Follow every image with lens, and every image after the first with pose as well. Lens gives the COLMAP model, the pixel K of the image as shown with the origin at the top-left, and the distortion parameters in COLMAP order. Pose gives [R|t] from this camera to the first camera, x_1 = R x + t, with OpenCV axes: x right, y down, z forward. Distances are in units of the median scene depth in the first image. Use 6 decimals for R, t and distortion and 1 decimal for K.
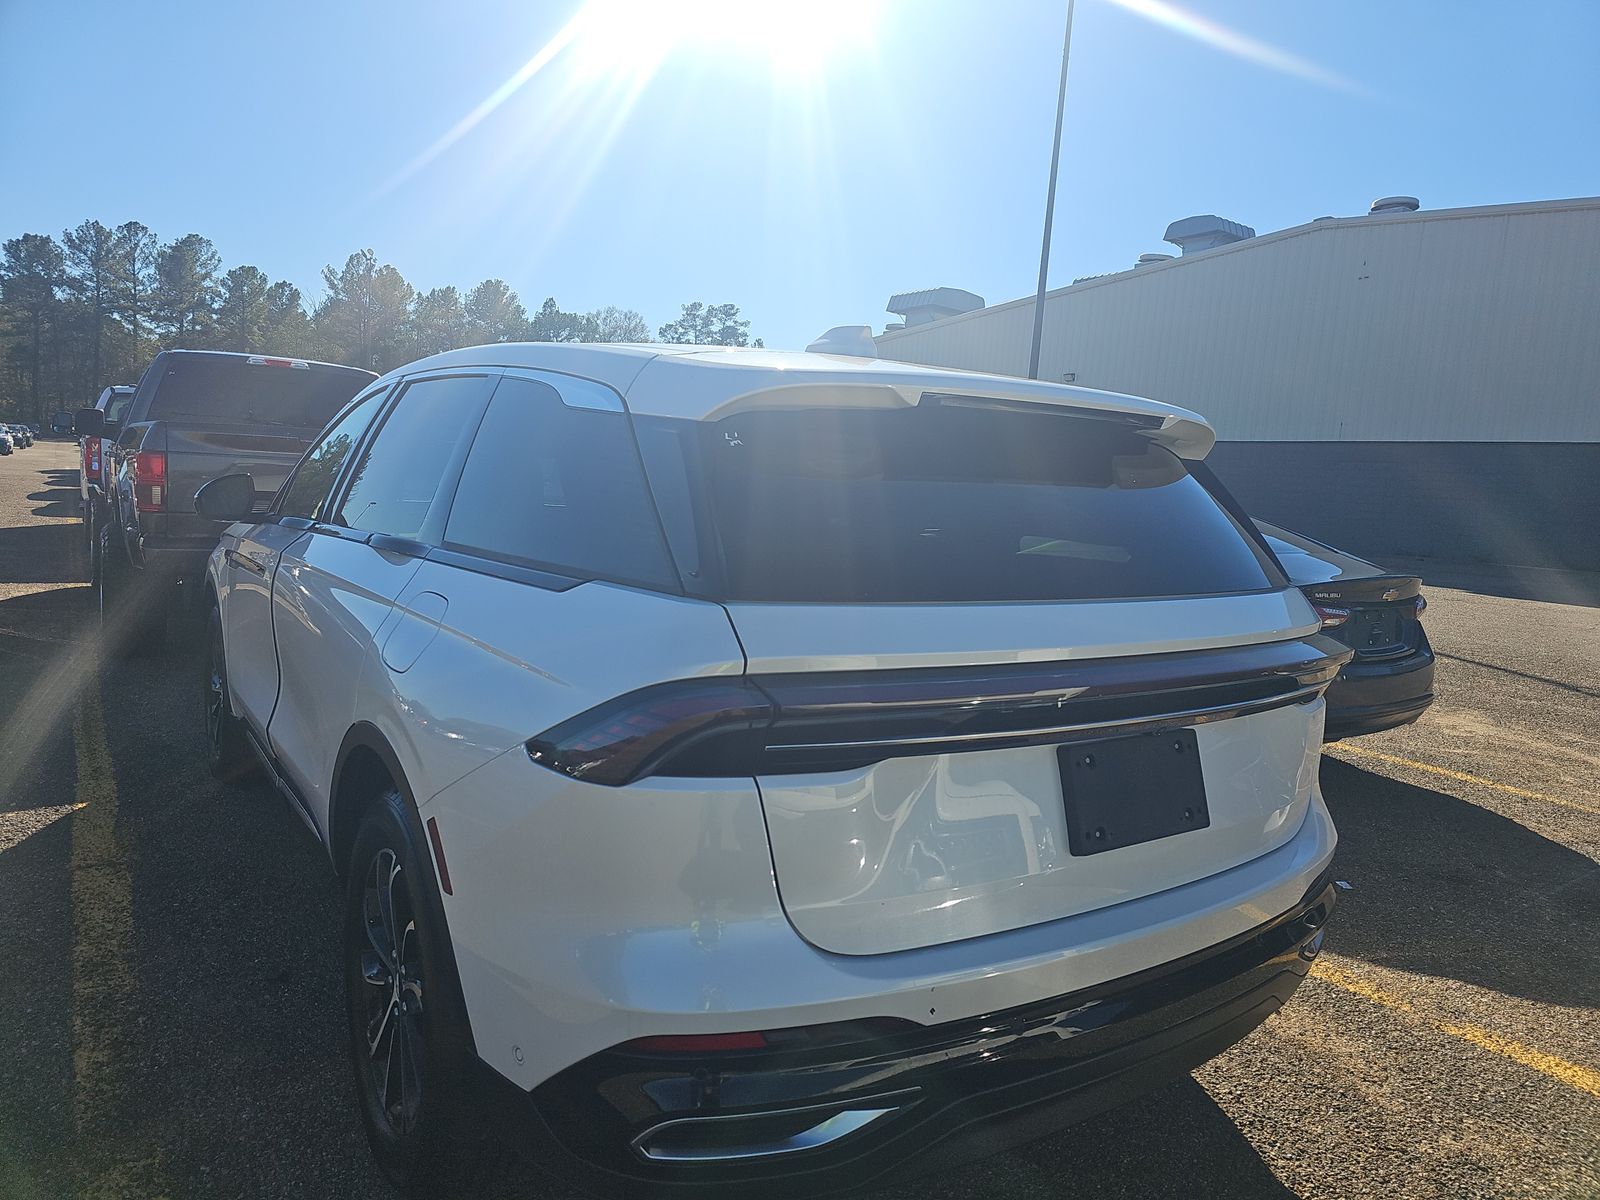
lens RADIAL K [[1065.4, 0, 795.2], [0, 1065.4, 614.8], [0, 0, 1]] dist [0.044021, -0.042125]
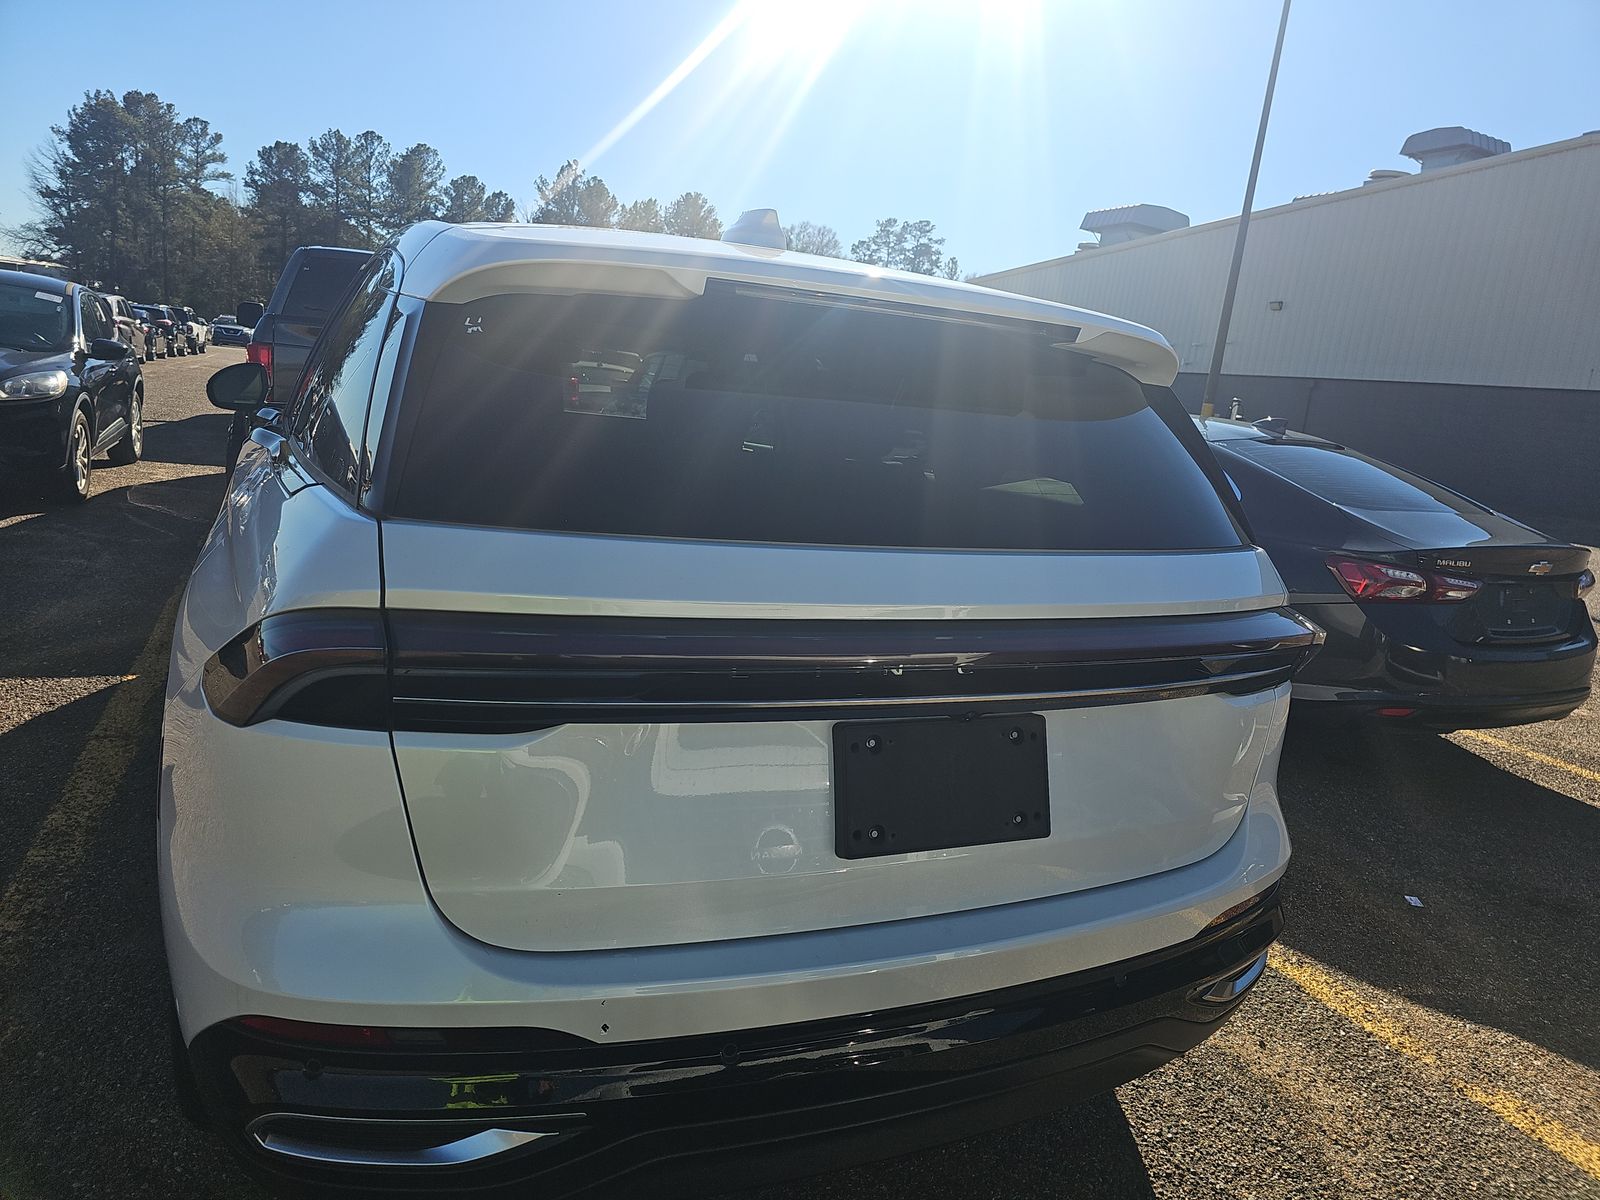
lens RADIAL K [[1065.4, 0, 792.6], [0, 1065.4, 600.7], [0, 0, 1]] dist [0.044021, -0.042125]
pose [[0.983649, 0.077535, -0.162549, 0.196693], [-0.067940, 0.995648, 0.063789, -0.011640], [0.166788, -0.051702, 0.984636, 0.115002]]
